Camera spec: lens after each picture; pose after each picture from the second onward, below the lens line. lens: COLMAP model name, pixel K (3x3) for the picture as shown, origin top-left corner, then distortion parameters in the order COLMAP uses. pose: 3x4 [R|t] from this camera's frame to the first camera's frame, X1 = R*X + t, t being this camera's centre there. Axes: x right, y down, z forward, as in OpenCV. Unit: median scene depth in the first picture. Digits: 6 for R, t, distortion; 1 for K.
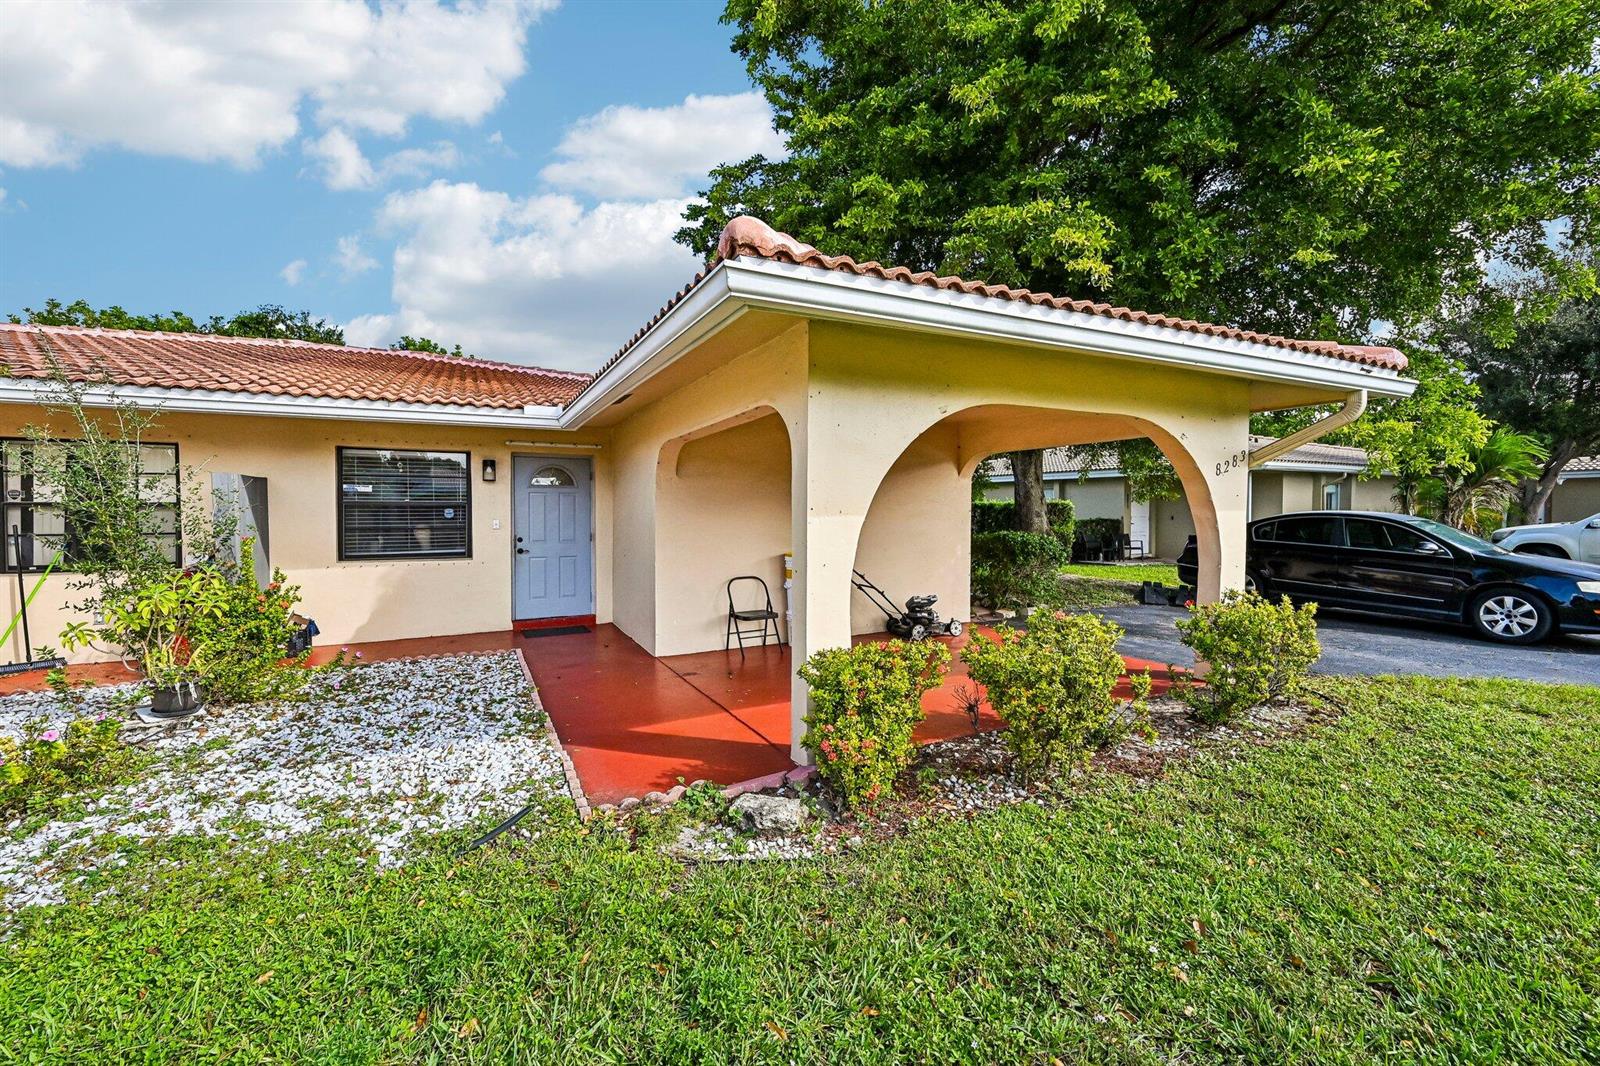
lens RADIAL K [[662.1, 0, 800.0], [0, 662.1, 533.0], [0, 0, 1]] dist [-0.029006, -0.000078]
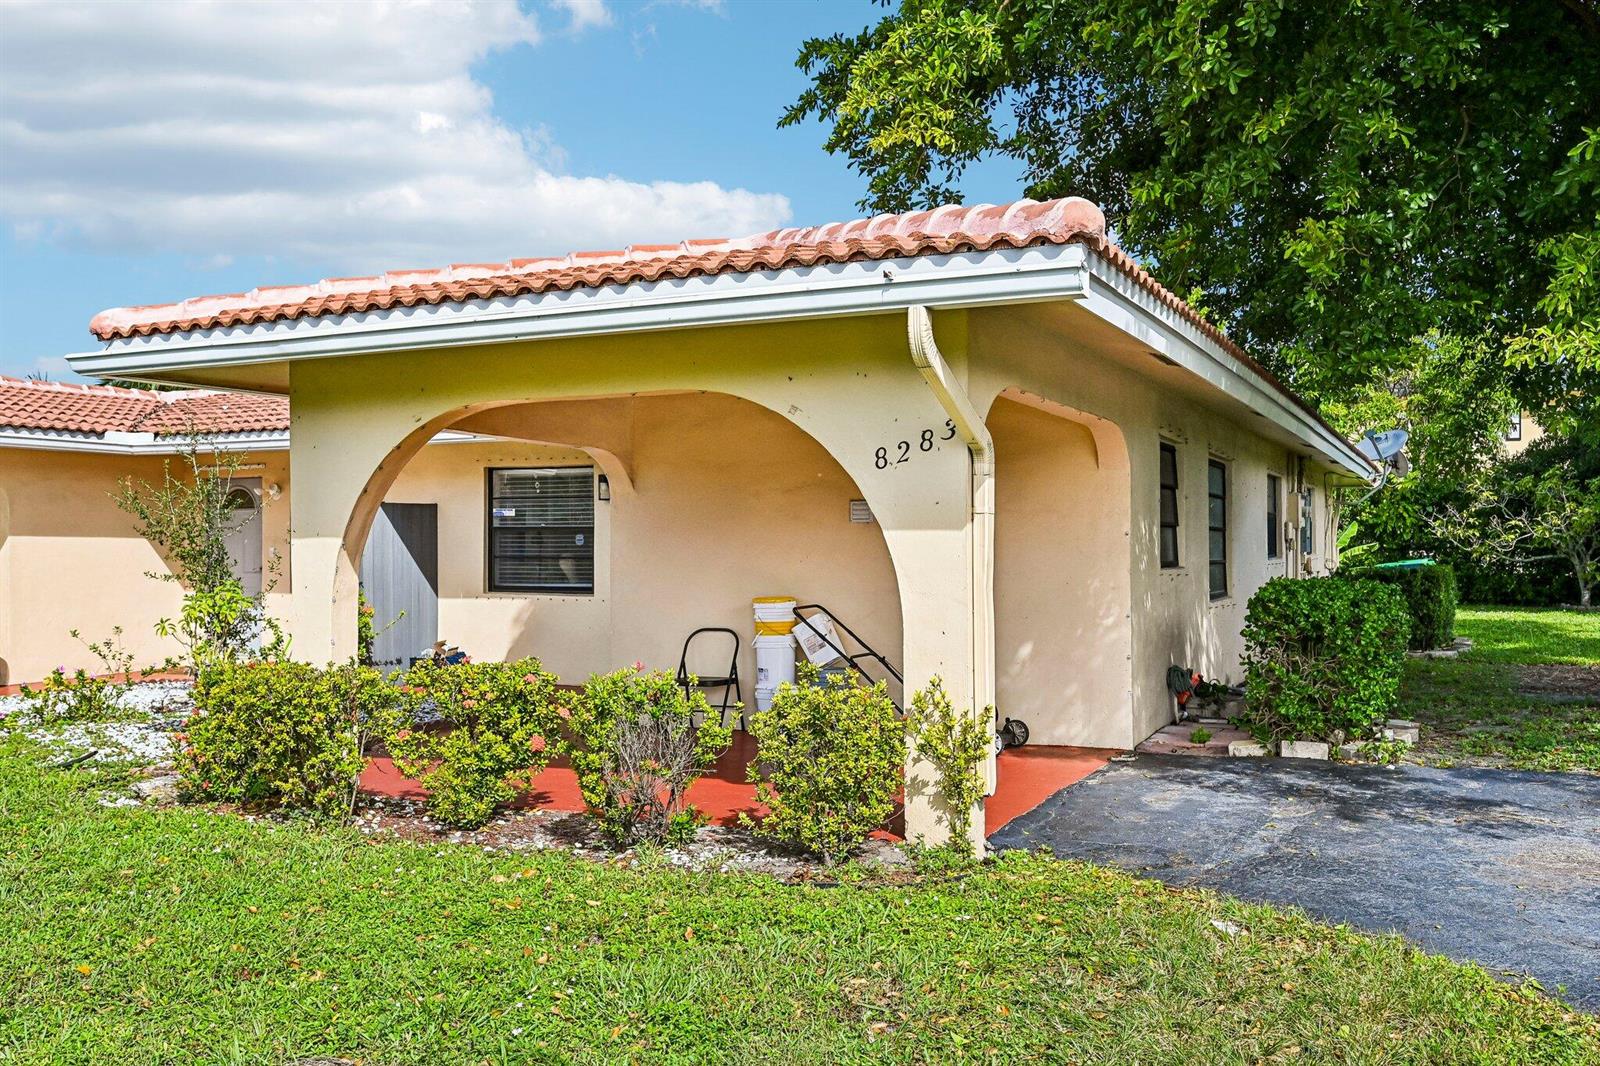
lens RADIAL K [[1390.1, 0, 807.9], [0, 1390.1, 516.4], [0, 0, 1]] dist [0.001673, 0.002305]
pose [[0.613976, -0.013379, -0.789212, 1.105673], [-0.029152, 0.998790, -0.039611, 0.001874], [0.788787, 0.047327, 0.612843, 0.151323]]
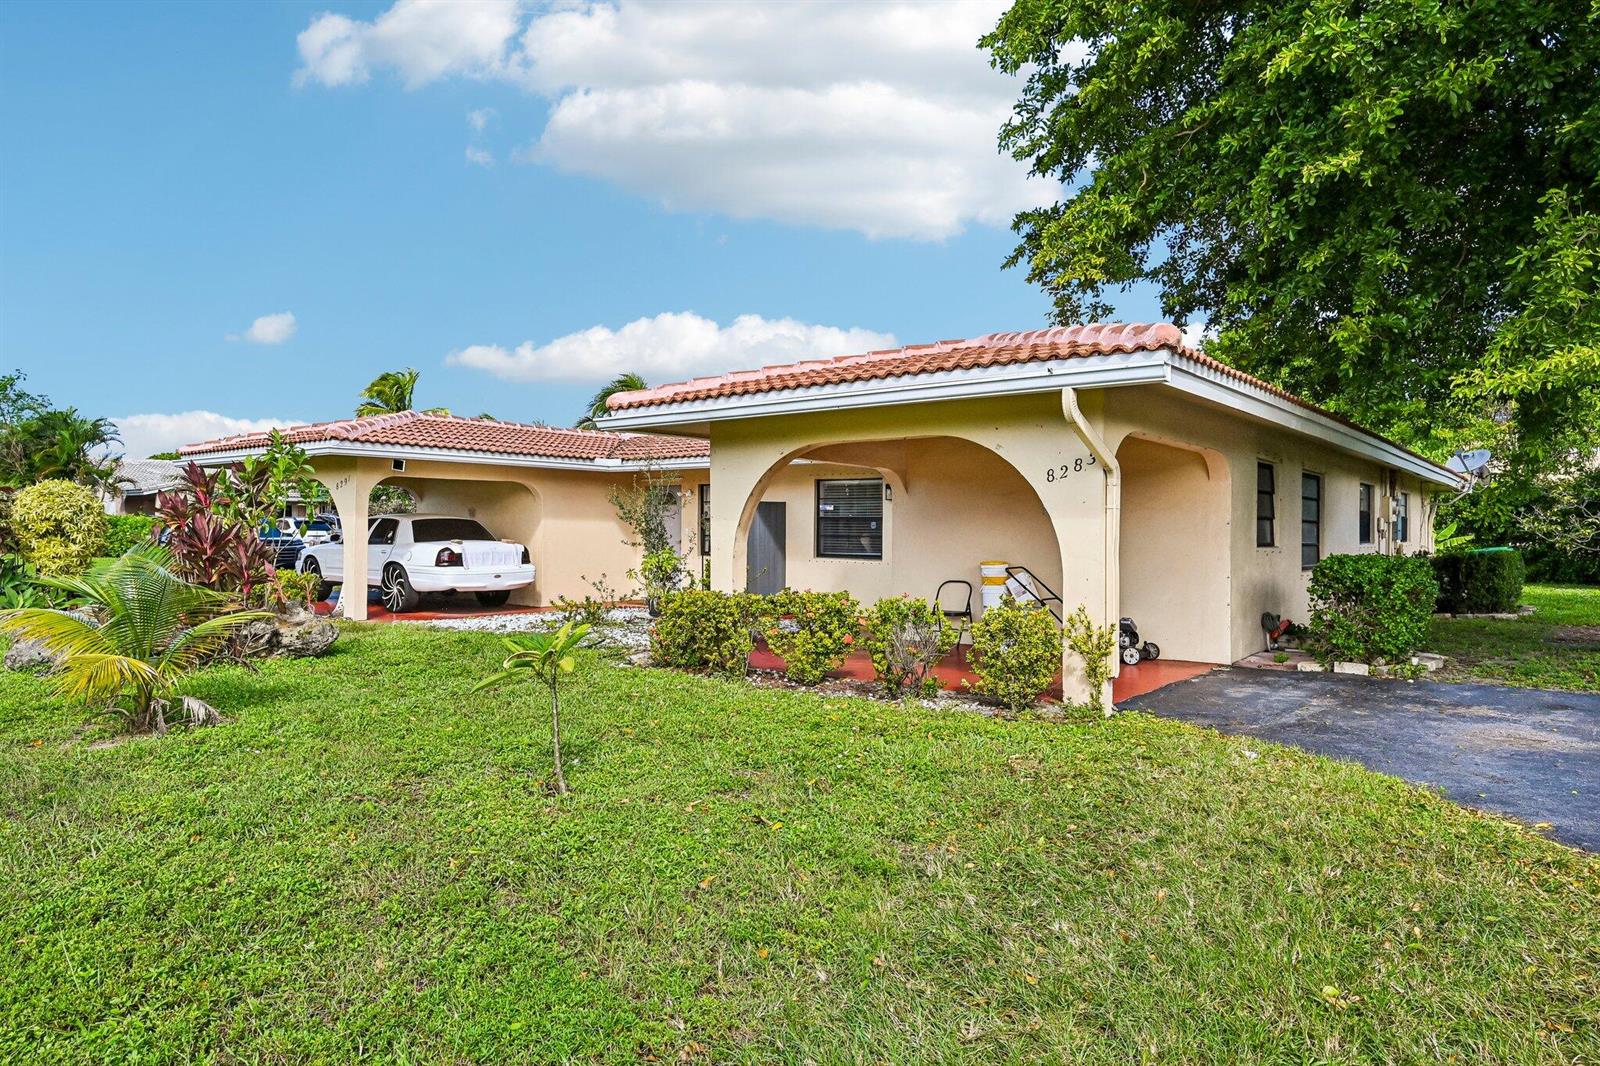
lens RADIAL K [[987.6, 0, 800.0], [0, 987.6, 533.0], [0, 0, 1]] dist [0.001877, 0.000584]
pose [[0.411153, 0.009334, -0.911519, 1.285741], [-0.044184, 0.998976, -0.009700, 0.011983], [0.910495, 0.044263, 0.411144, 0.054907]]
